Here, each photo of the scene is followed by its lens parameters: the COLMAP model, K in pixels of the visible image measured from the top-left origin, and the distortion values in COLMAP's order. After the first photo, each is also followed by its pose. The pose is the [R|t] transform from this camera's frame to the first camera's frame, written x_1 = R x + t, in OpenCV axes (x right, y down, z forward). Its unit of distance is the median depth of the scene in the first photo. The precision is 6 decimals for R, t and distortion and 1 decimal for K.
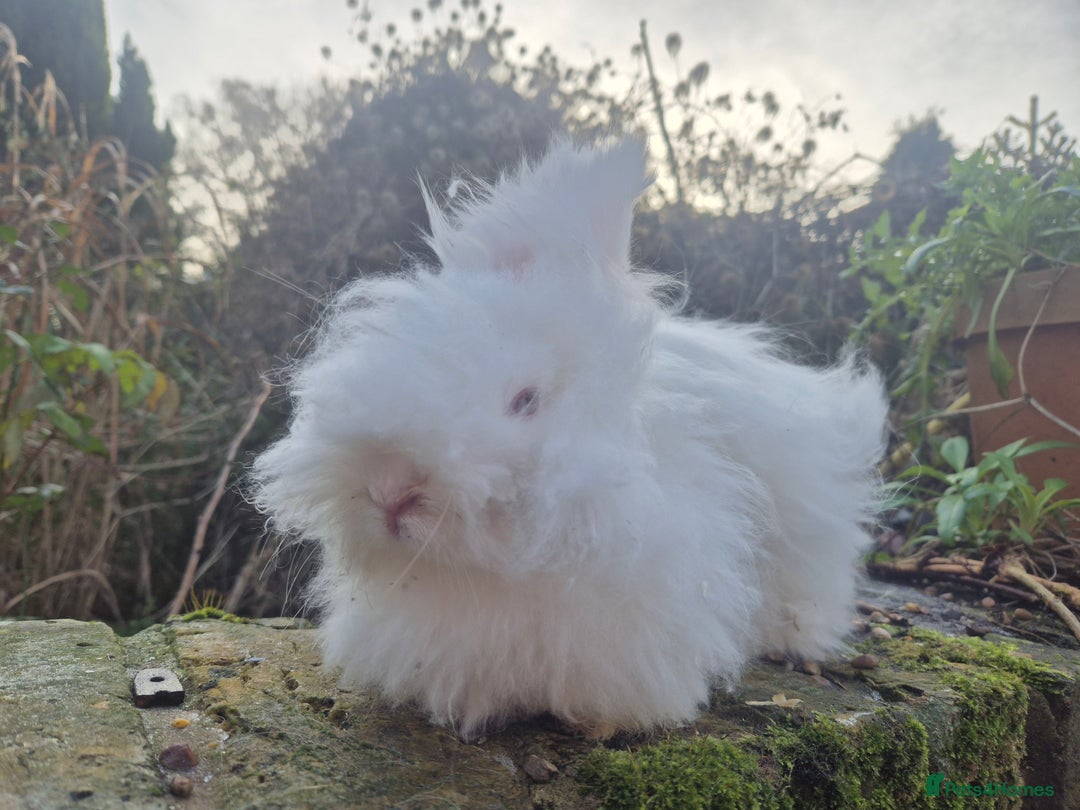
lens RADIAL K [[766.2, 0, 510.2], [0, 766.2, 408.1], [0, 0, 1]] dist [0.019827, -0.035353]
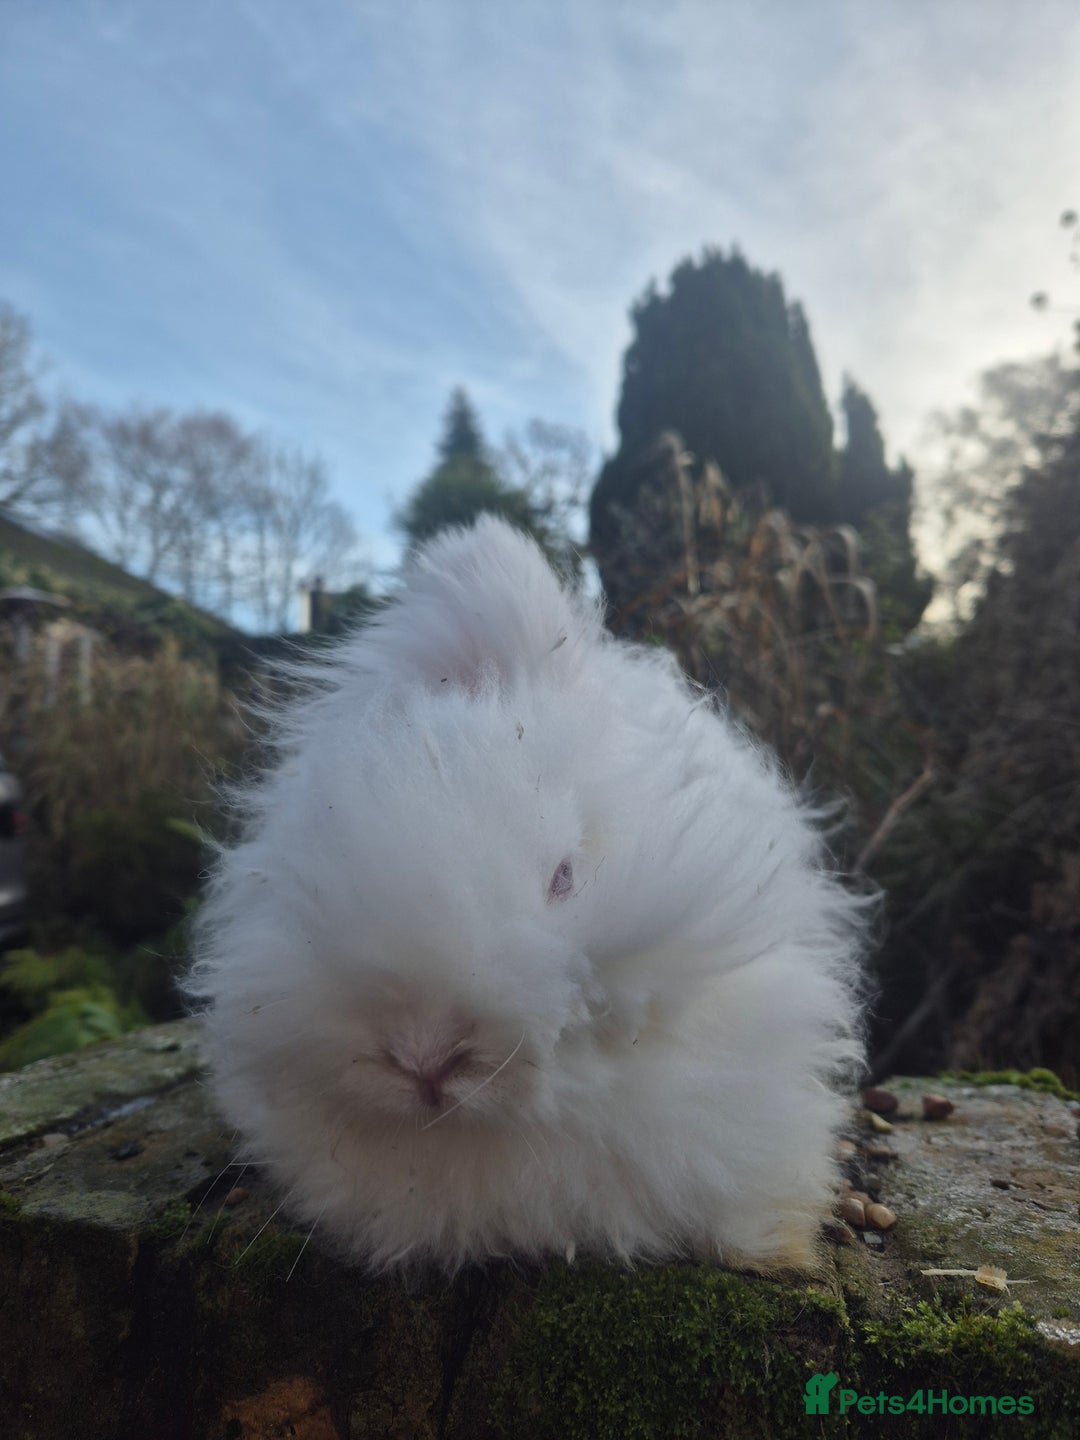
lens RADIAL K [[1021.6, 0, 536.2], [0, 1021.6, 735.3], [0, 0, 1]] dist [0.019827, -0.035353]
pose [[0.646873, -0.119299, -0.753209, 0.344931], [0.068125, 0.992779, -0.098736, -0.002741], [0.759549, 0.012558, 0.650329, 0.062322]]
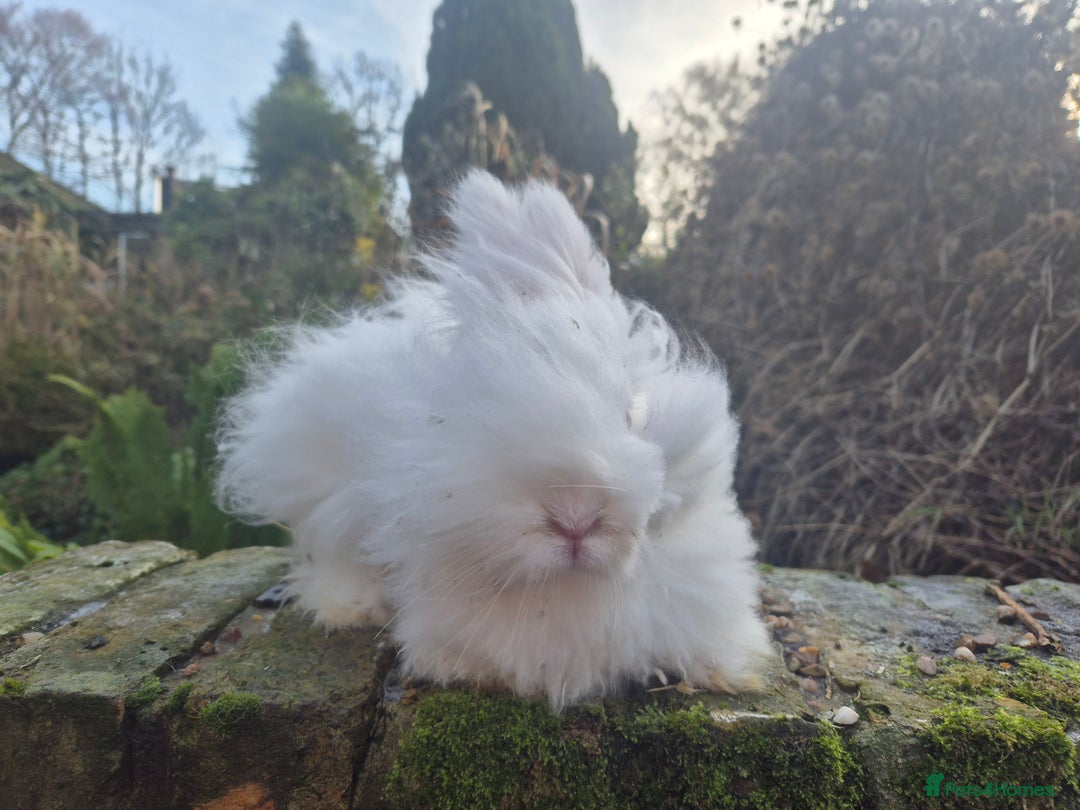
lens RADIAL K [[766.2, 0, 545.9], [0, 766.2, 398.9], [0, 0, 1]] dist [0.019827, -0.035353]
pose [[0.815393, -0.016887, -0.578662, 0.352086], [0.038553, 0.998939, 0.025173, -0.016762], [0.577623, -0.042835, 0.815179, 0.028270]]
